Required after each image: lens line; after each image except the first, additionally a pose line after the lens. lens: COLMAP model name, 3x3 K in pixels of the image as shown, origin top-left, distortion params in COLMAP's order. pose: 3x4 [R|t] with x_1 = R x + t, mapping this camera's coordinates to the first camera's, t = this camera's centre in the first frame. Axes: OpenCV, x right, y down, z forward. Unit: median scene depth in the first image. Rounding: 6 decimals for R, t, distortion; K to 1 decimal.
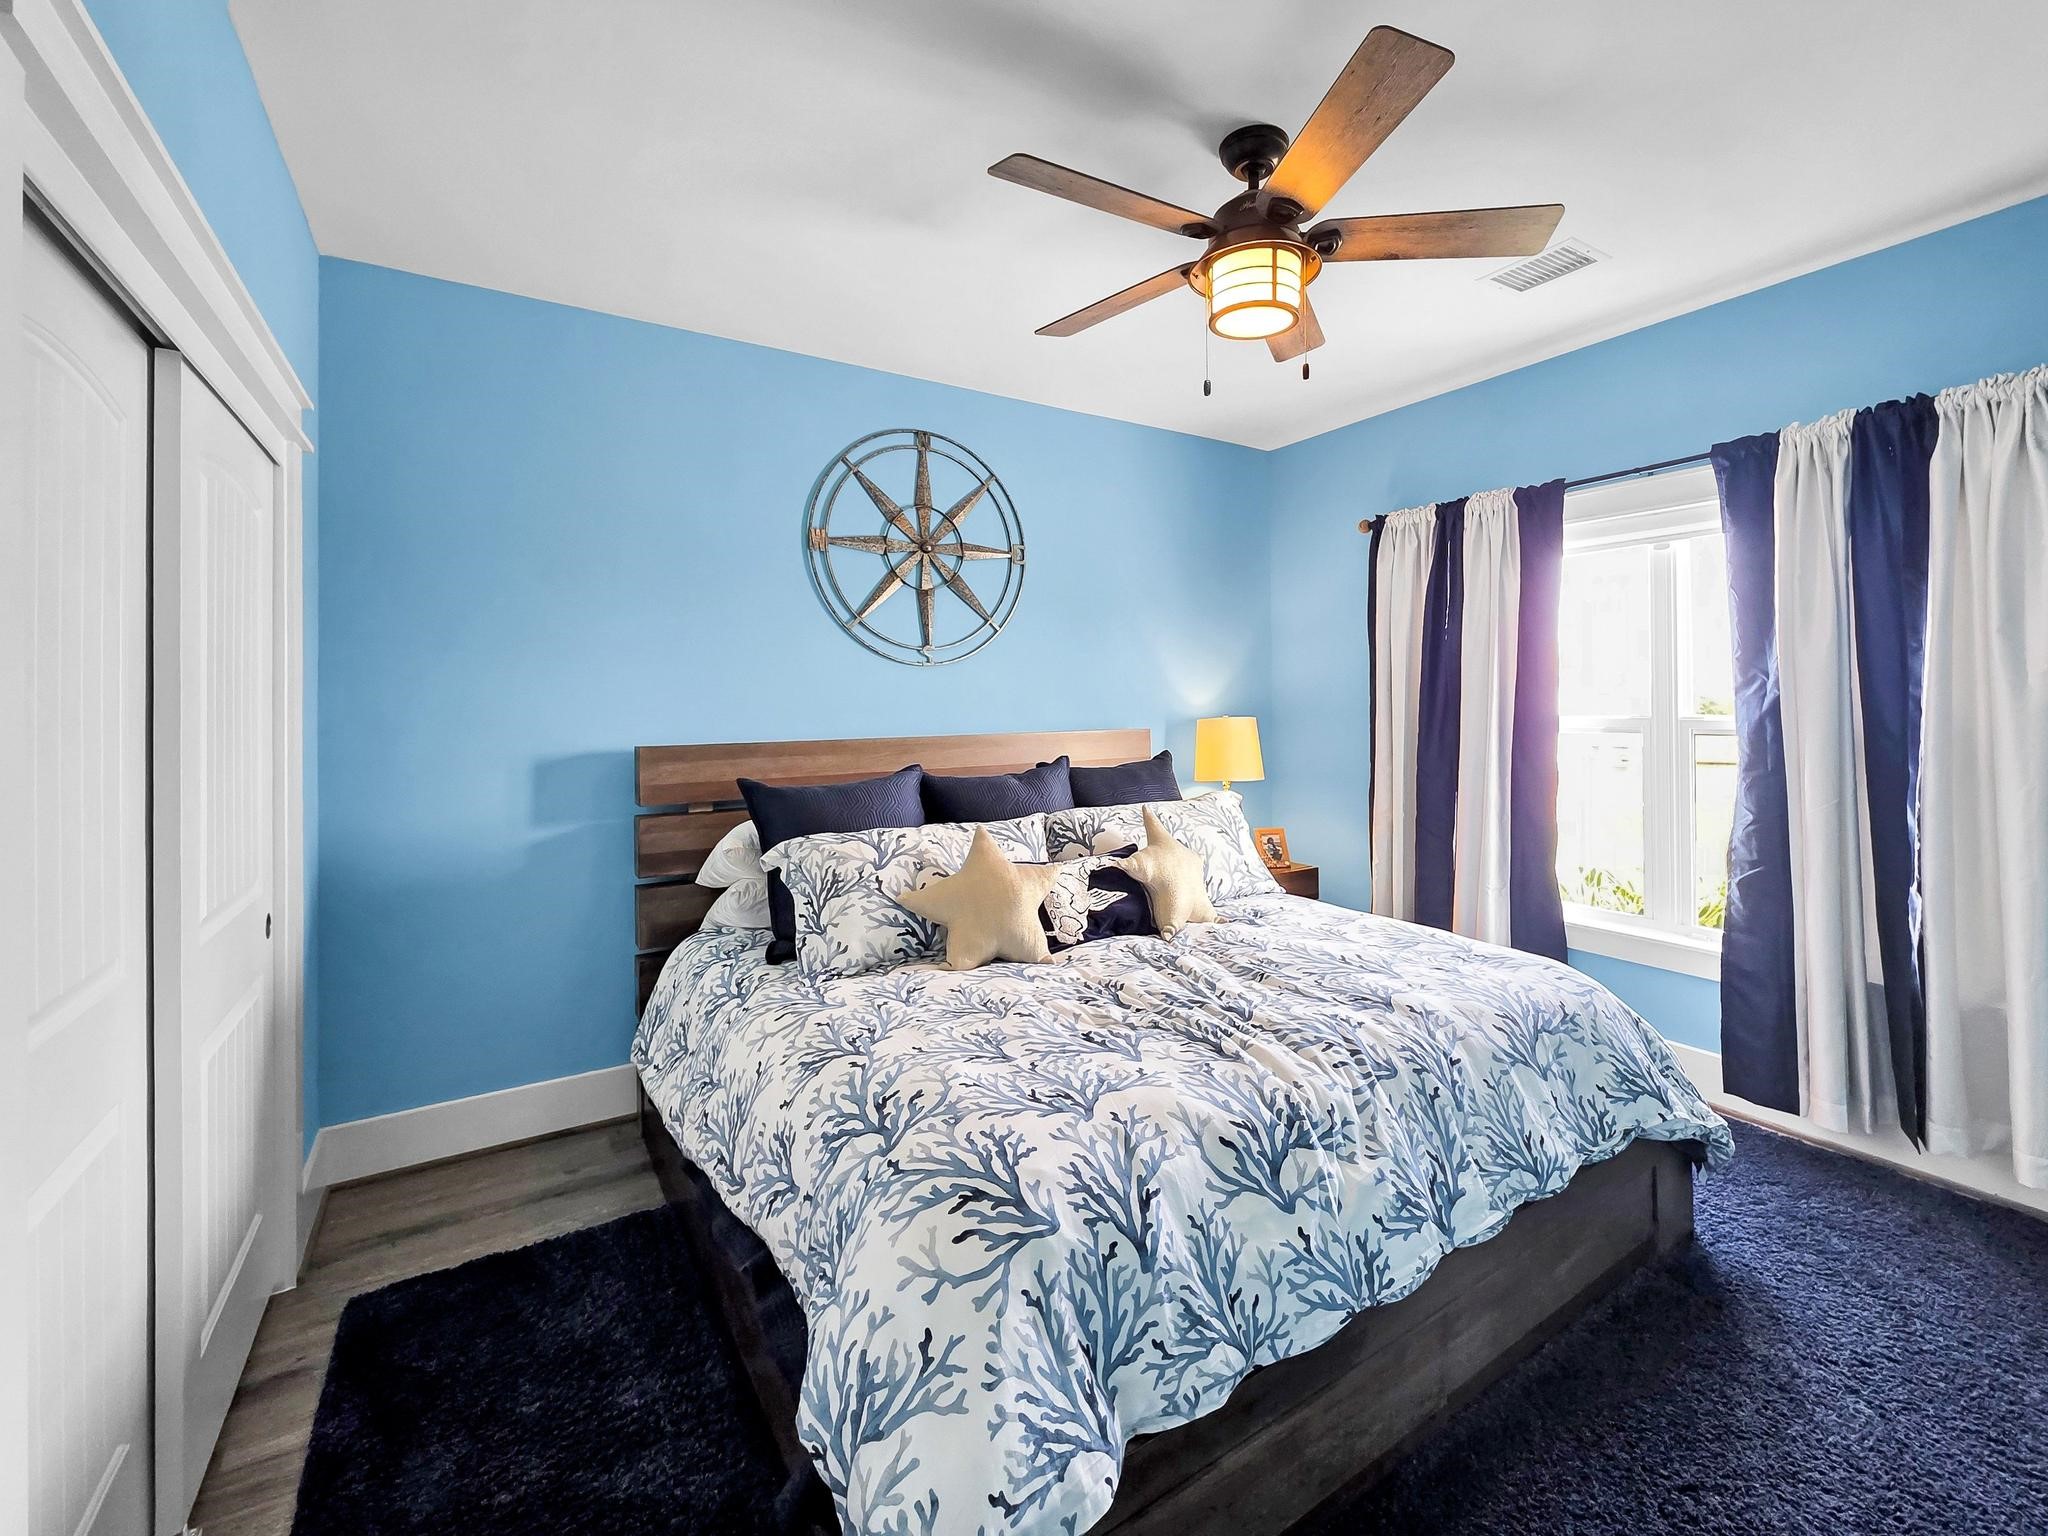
lens RADIAL K [[894.0, 0, 1033.6], [0, 894.0, 707.1], [0, 0, 1]] dist [0.000787, 0.000065]
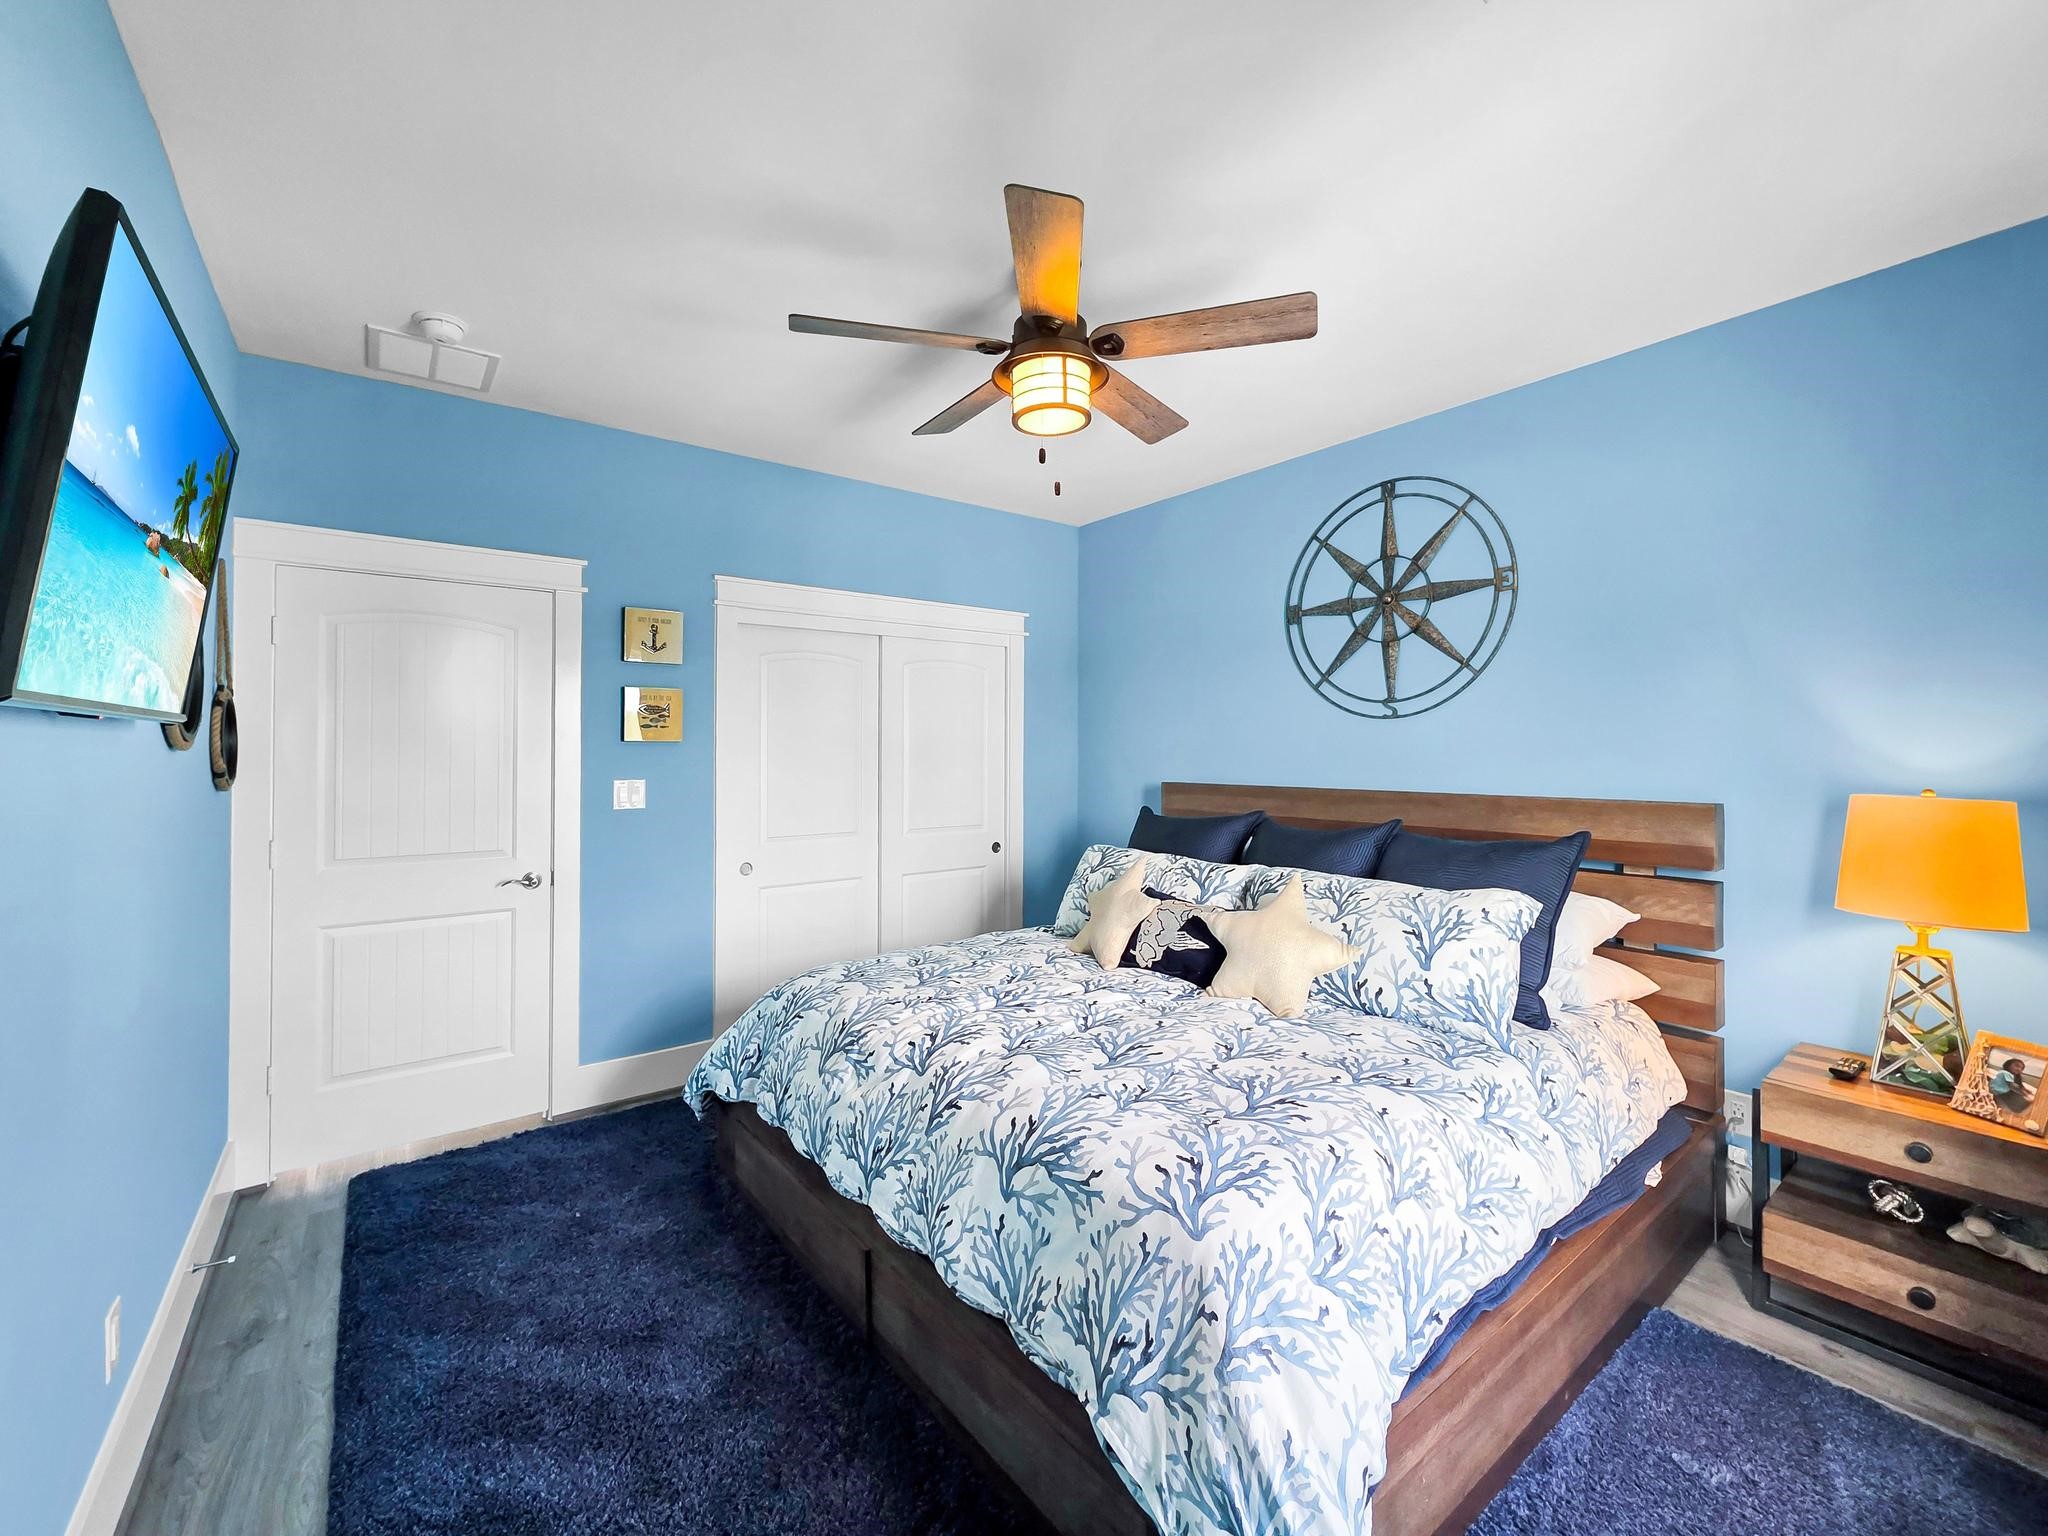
lens RADIAL K [[818.5, 0, 1024.0], [0, 818.5, 768.0], [0, 0, 1]] dist [0.000555, 0.000129]
pose [[0.093020, 0.036164, -0.995007, 0.793483], [-0.007404, 0.999338, 0.035629, -0.022610], [0.995637, 0.004053, 0.093226, 0.547255]]
